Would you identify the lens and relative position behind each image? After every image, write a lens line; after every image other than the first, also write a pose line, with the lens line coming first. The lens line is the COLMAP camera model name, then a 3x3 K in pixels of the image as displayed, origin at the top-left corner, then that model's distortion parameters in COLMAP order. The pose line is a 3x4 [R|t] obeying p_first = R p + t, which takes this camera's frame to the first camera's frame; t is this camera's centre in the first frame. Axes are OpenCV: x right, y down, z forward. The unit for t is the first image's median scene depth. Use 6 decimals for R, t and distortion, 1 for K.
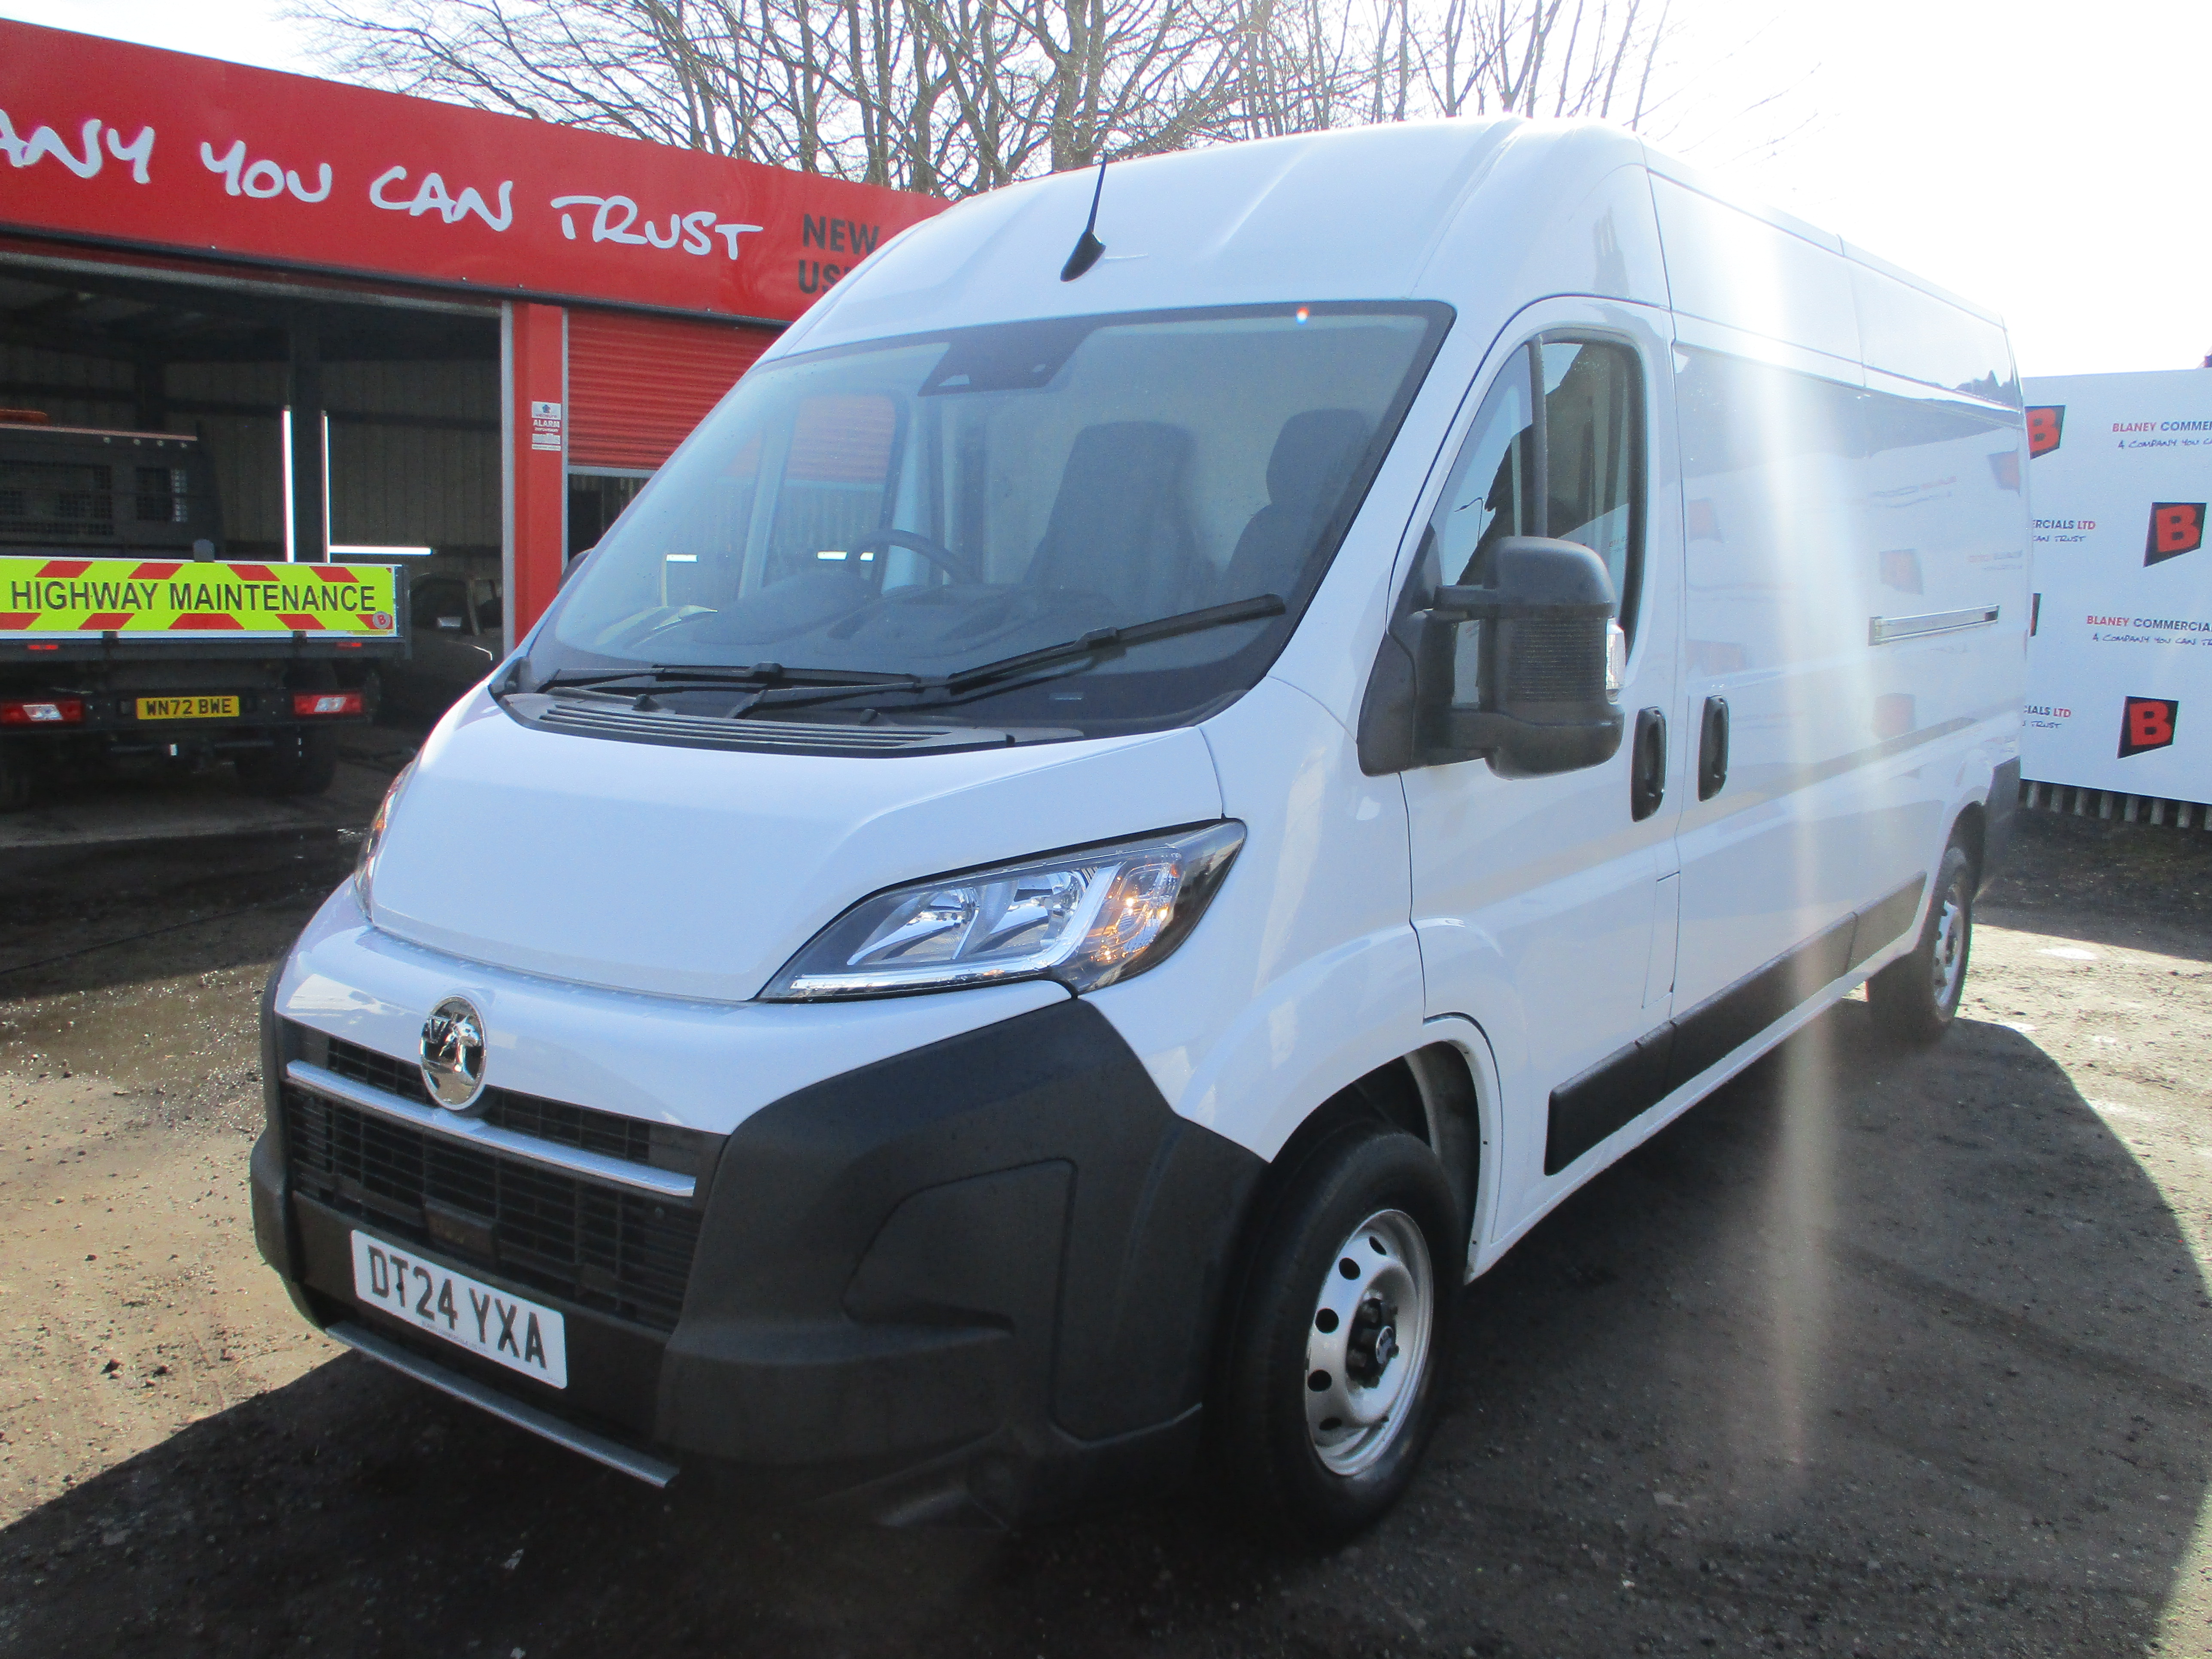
lens RADIAL K [[1836.5, 0, 1106.0], [0, 1836.5, 829.5], [0, 0, 1]] dist [-0.029454, 0.003990]
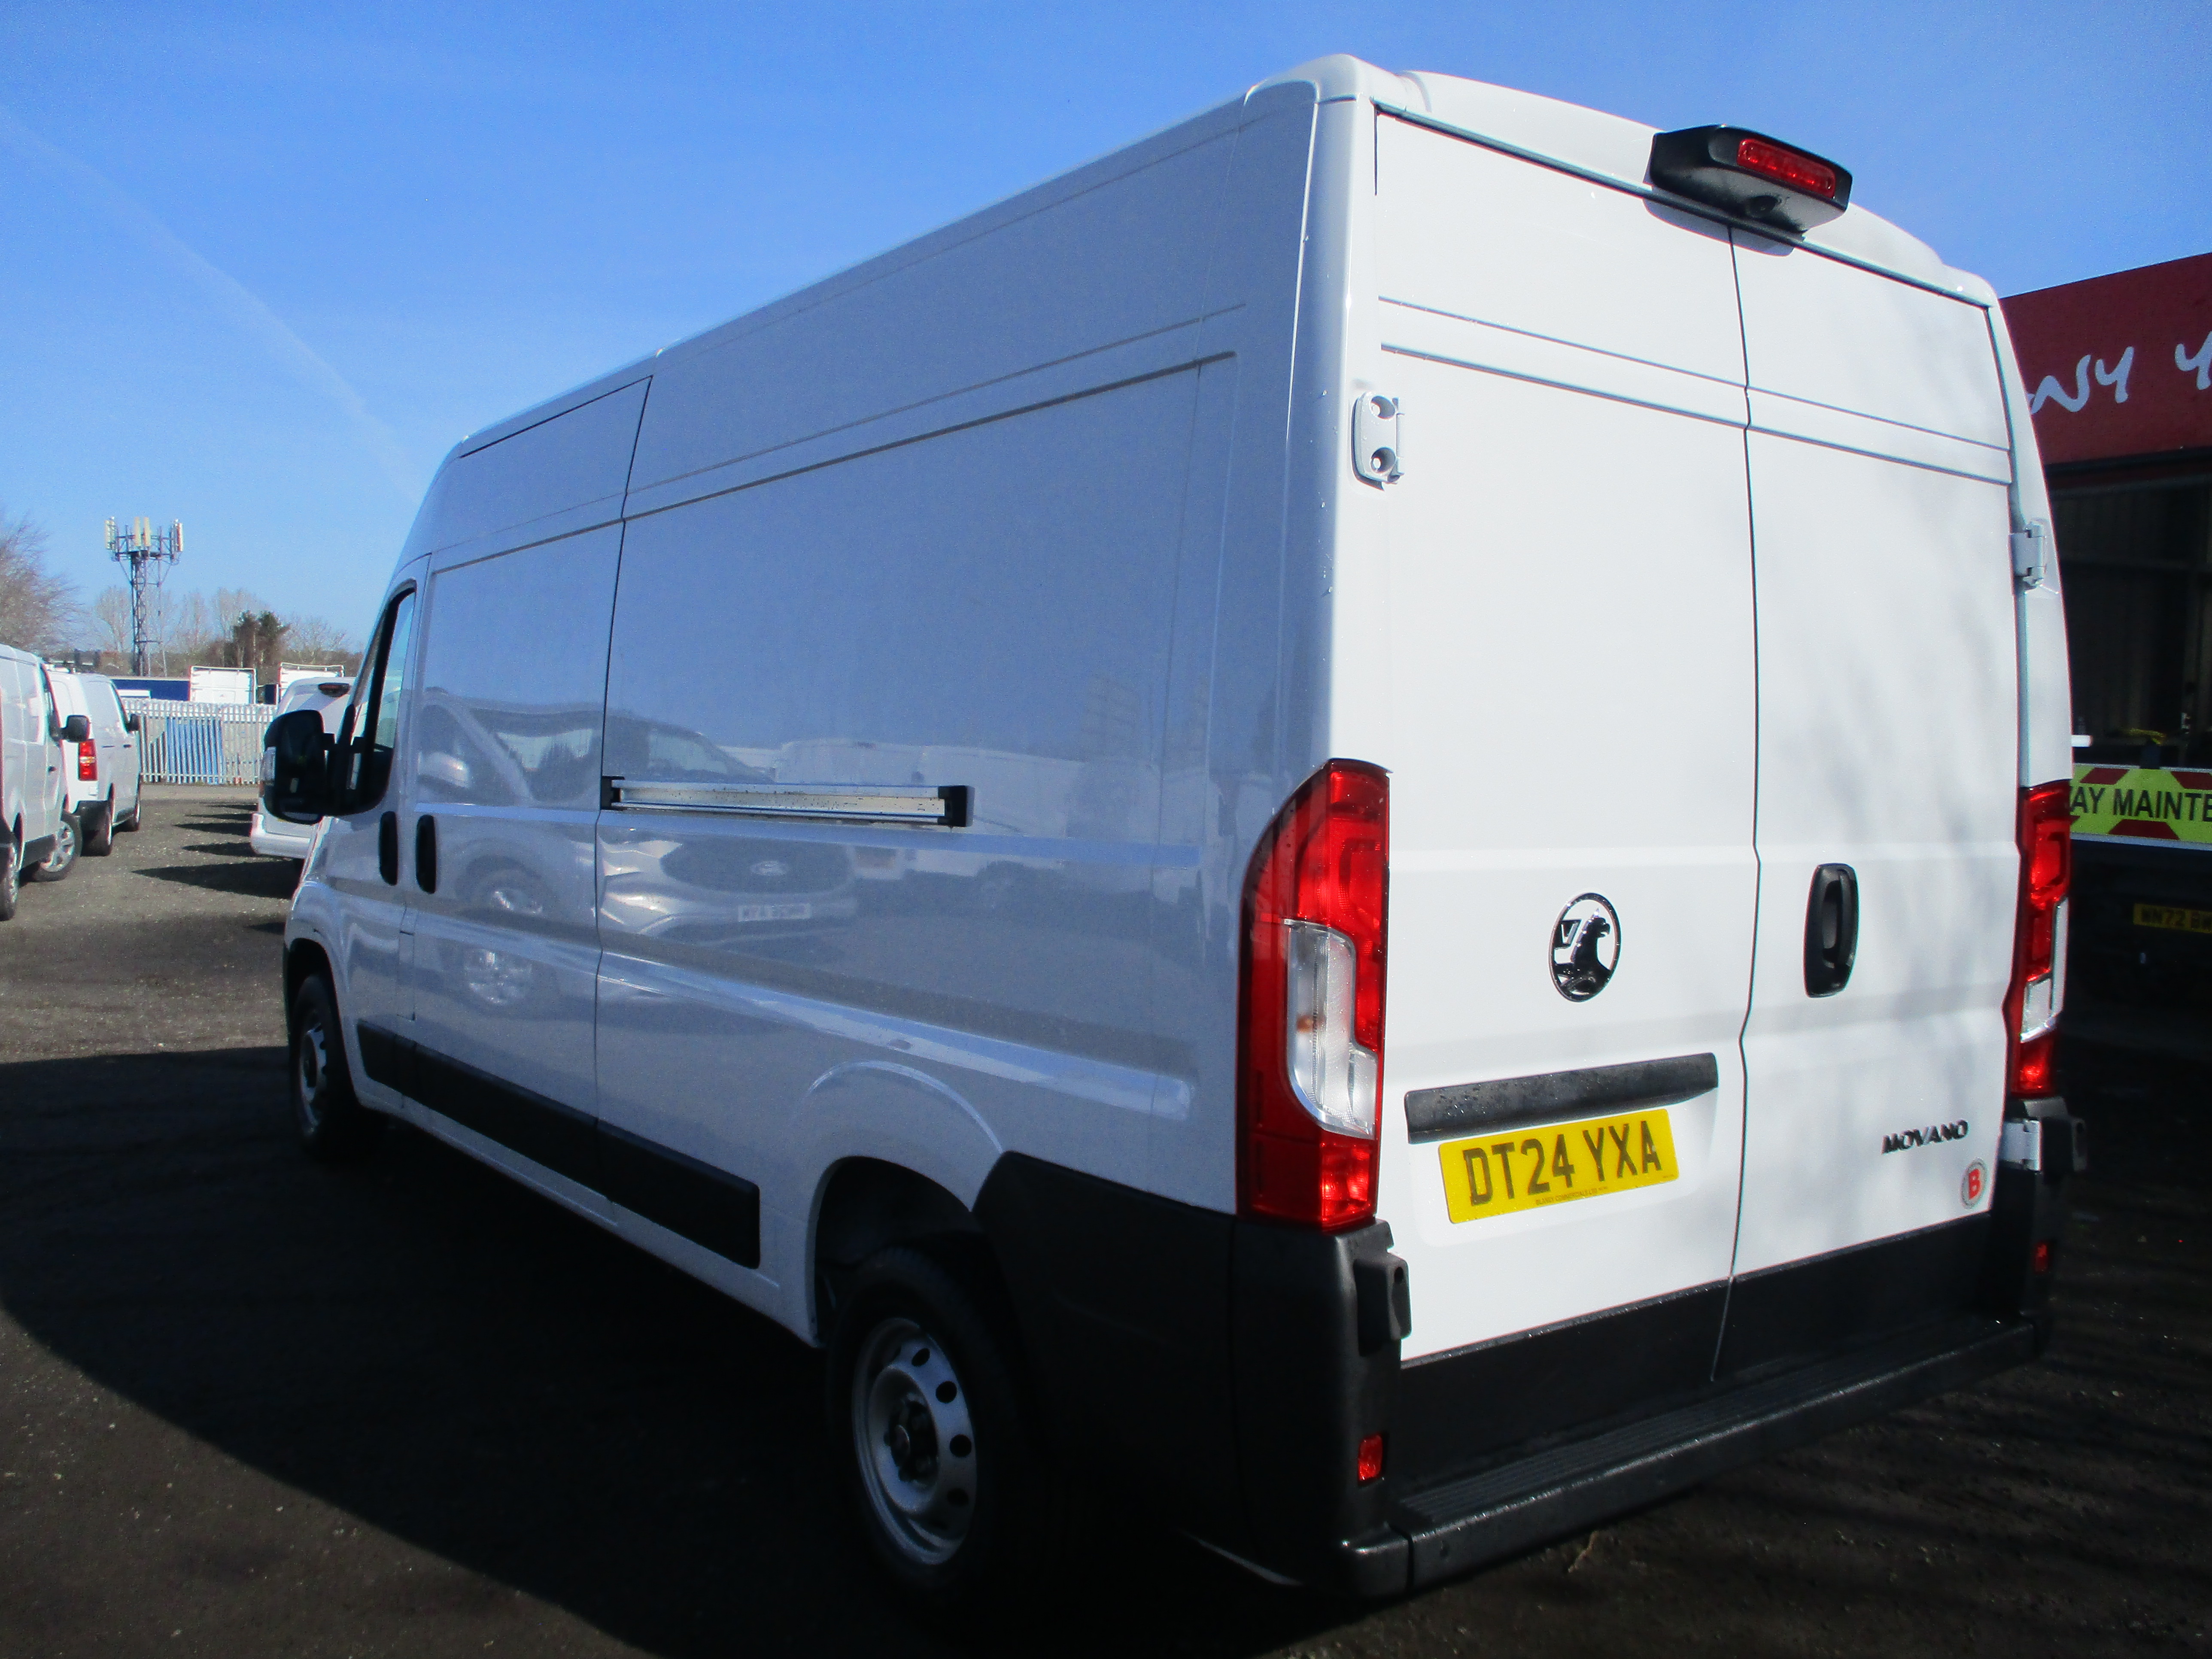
lens RADIAL K [[1836.5, 0, 1106.0], [0, 1836.5, 829.5], [0, 0, 1]] dist [-0.029454, 0.003990]
pose [[-0.289215, 0.029428, -0.956812, 0.669328], [-0.163849, 0.983255, 0.079768, -0.112599], [0.943137, 0.179842, -0.279551, 0.839298]]
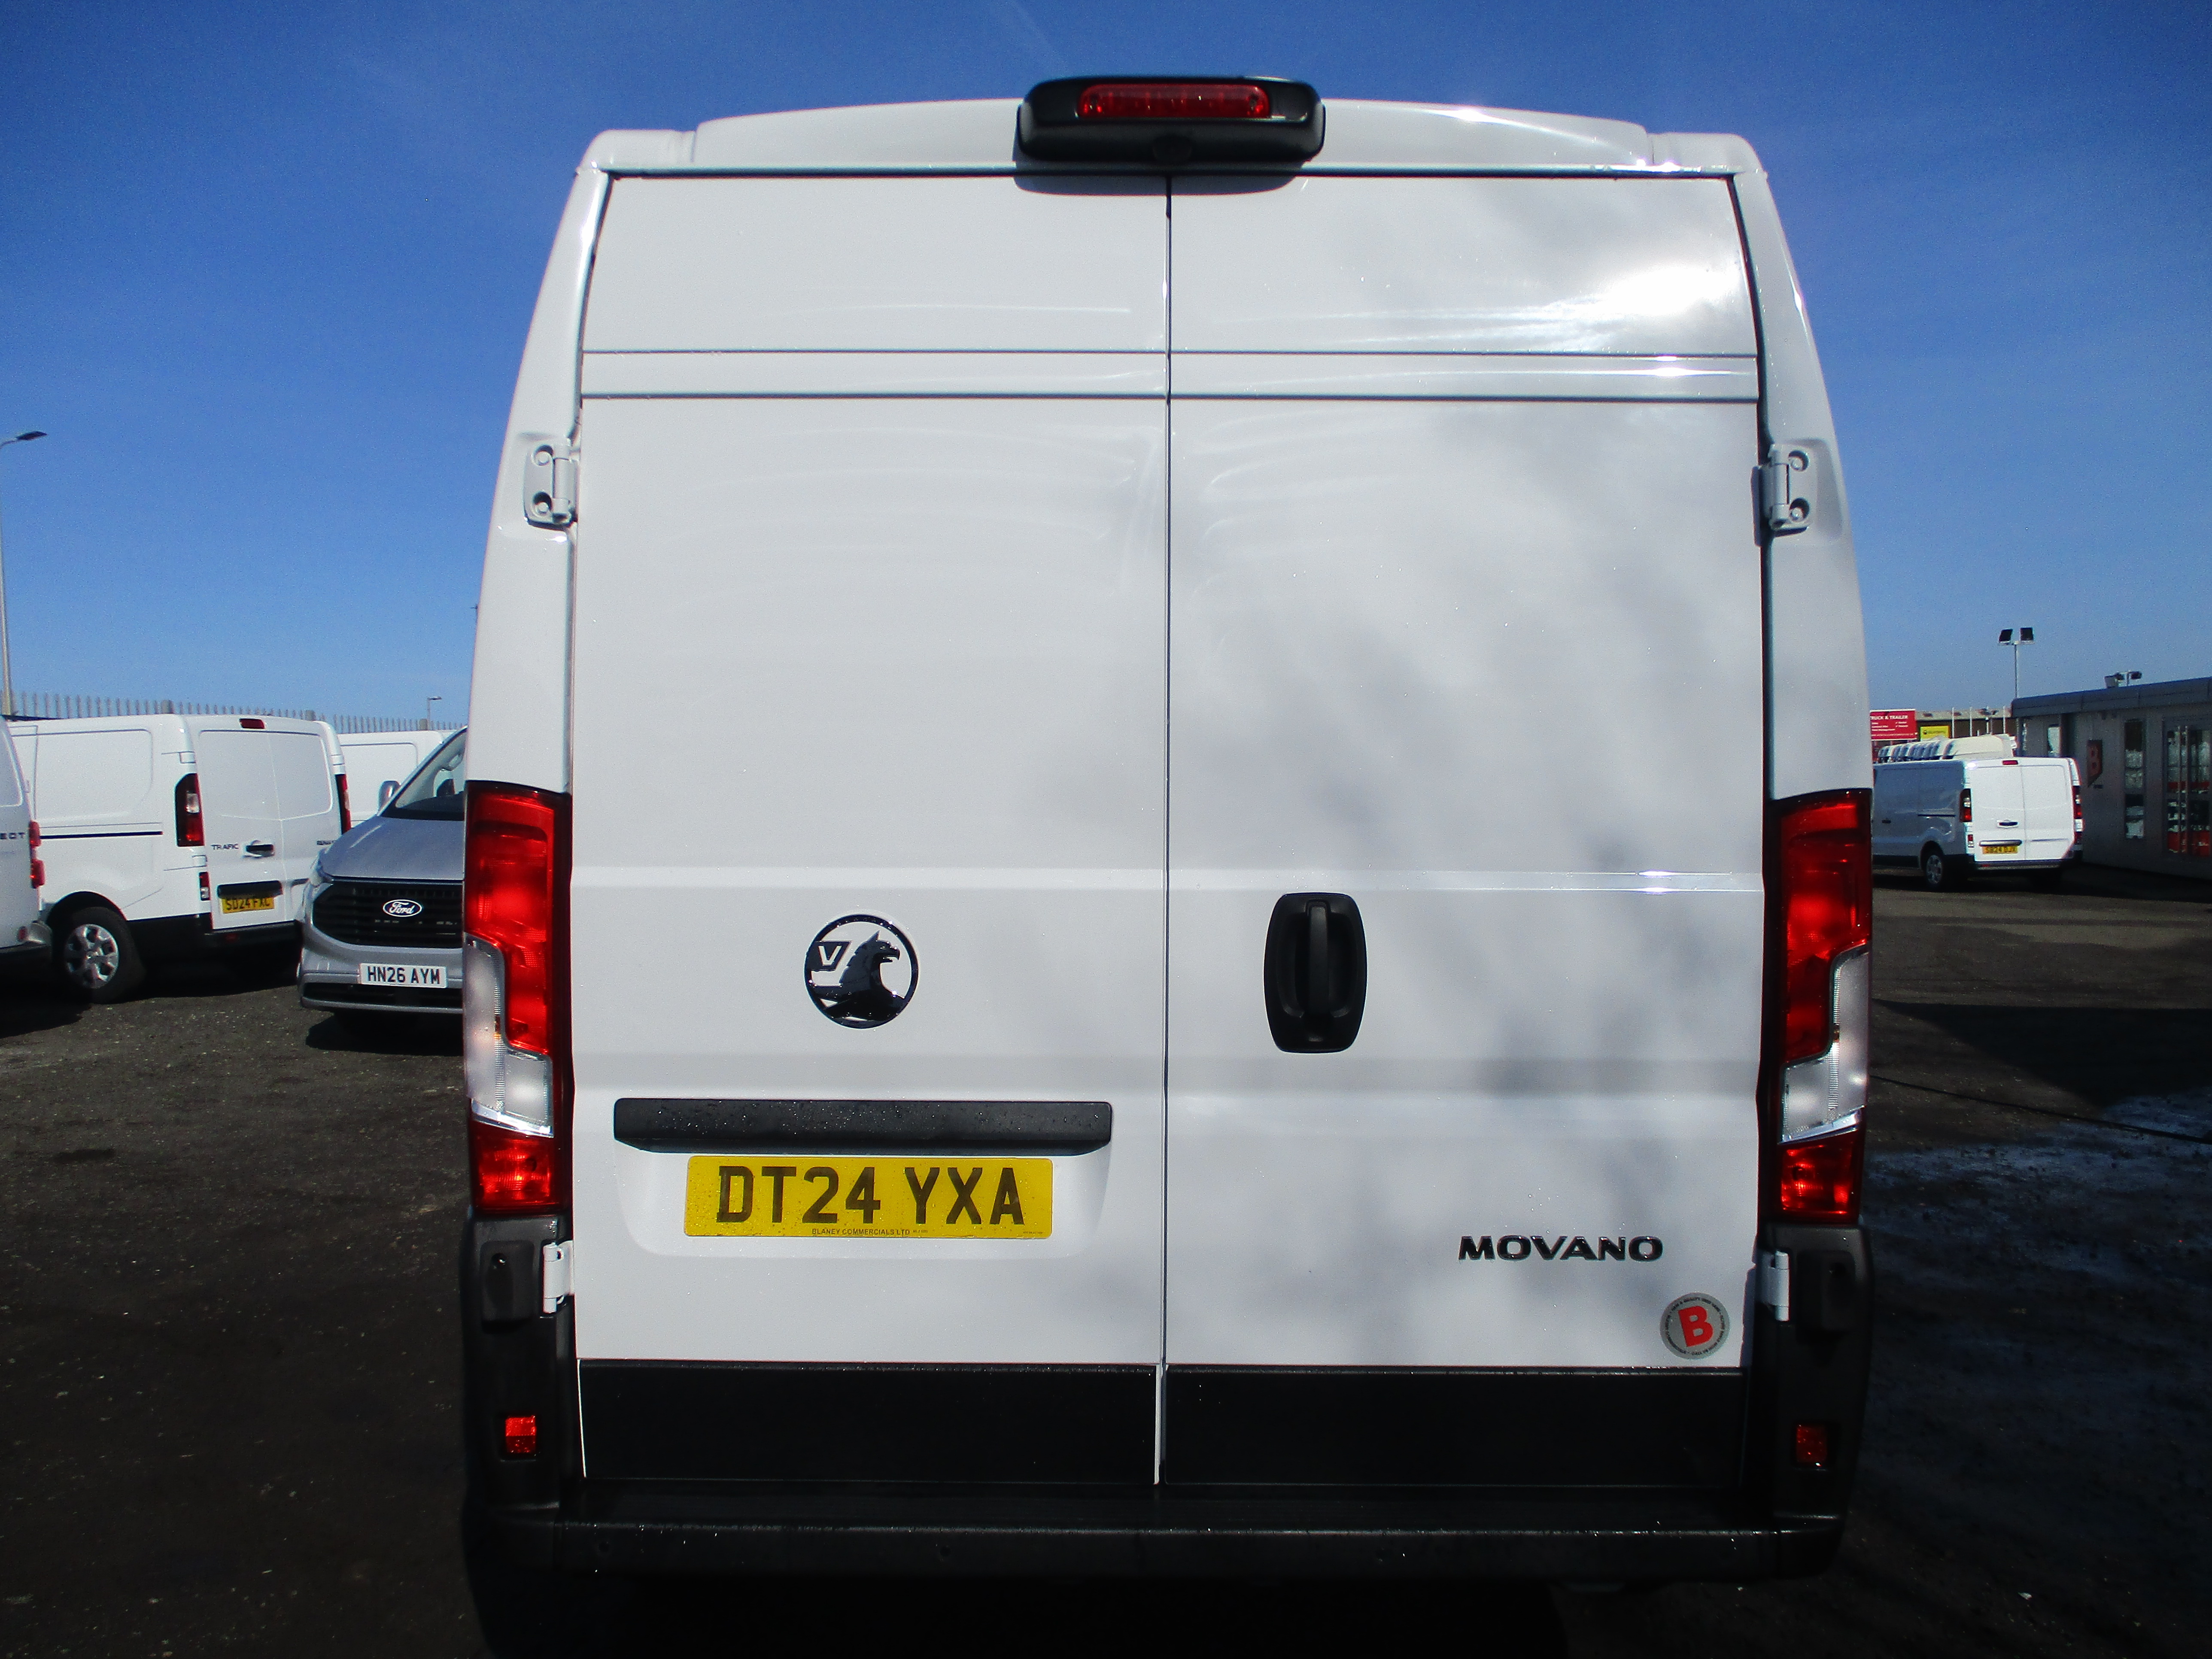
lens RADIAL K [[1836.5, 0, 1106.0], [0, 1836.5, 829.5], [0, 0, 1]] dist [-0.029454, 0.003990]
pose [[-0.808555, 0.002923, -0.588413, 0.175234], [-0.091074, 0.987316, 0.130052, -0.208307], [0.581330, 0.158743, -0.798033, 1.542016]]
